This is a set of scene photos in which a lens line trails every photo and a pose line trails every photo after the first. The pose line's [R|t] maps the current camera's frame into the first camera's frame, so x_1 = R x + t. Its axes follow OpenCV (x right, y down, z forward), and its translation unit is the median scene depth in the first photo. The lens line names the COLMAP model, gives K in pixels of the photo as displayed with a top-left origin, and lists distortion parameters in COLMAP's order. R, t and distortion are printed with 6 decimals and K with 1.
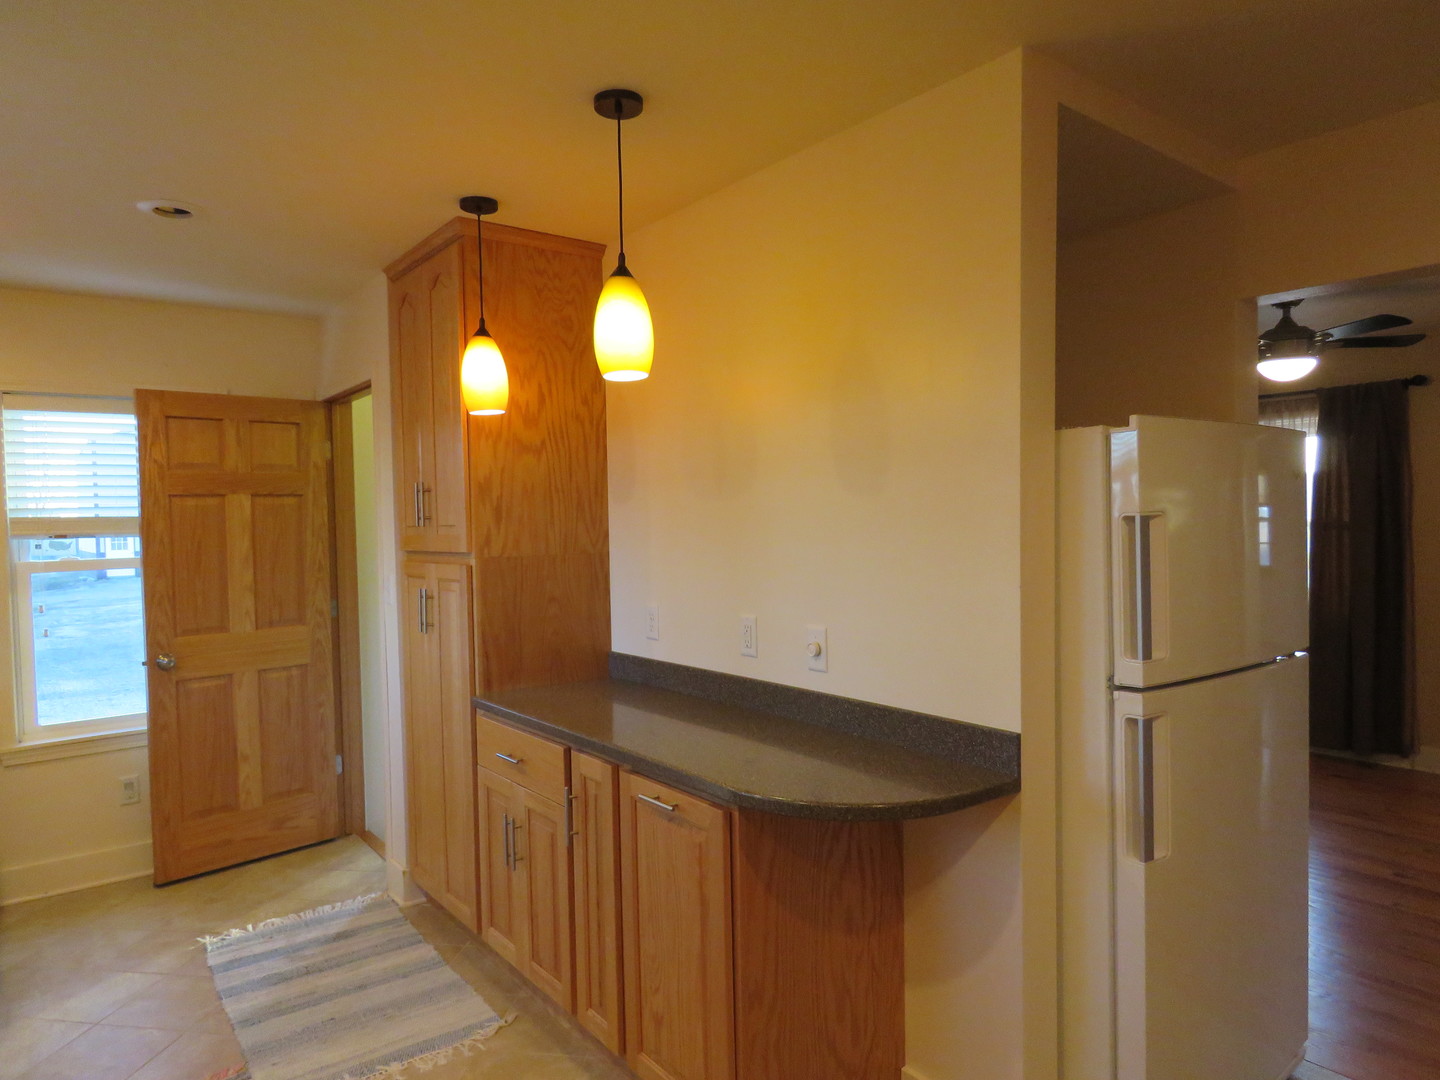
lens RADIAL K [[936.7, 0, 710.0], [0, 936.7, 541.6], [0, 0, 1]] dist [0.030190, -0.001030]
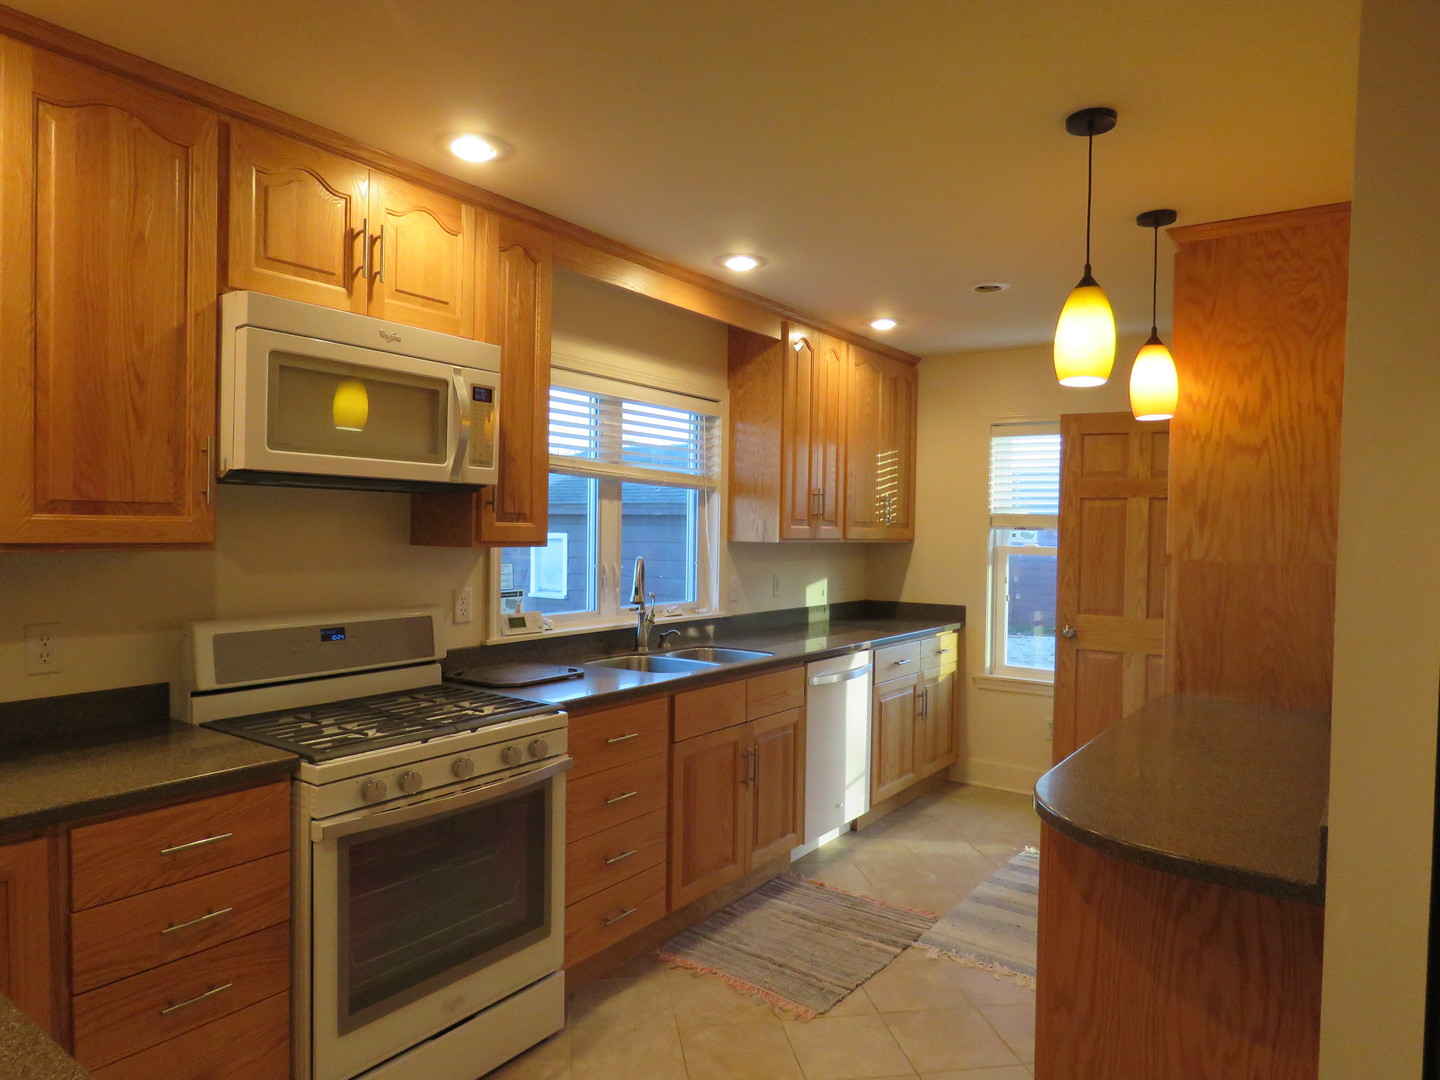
lens RADIAL K [[936.7, 0, 710.0], [0, 936.7, 541.6], [0, 0, 1]] dist [0.030190, -0.001030]
pose [[0.315788, 0.048163, -0.947607, 0.527424], [-0.053526, 0.998025, 0.032889, -0.008346], [0.947319, 0.040335, 0.317742, 0.189712]]
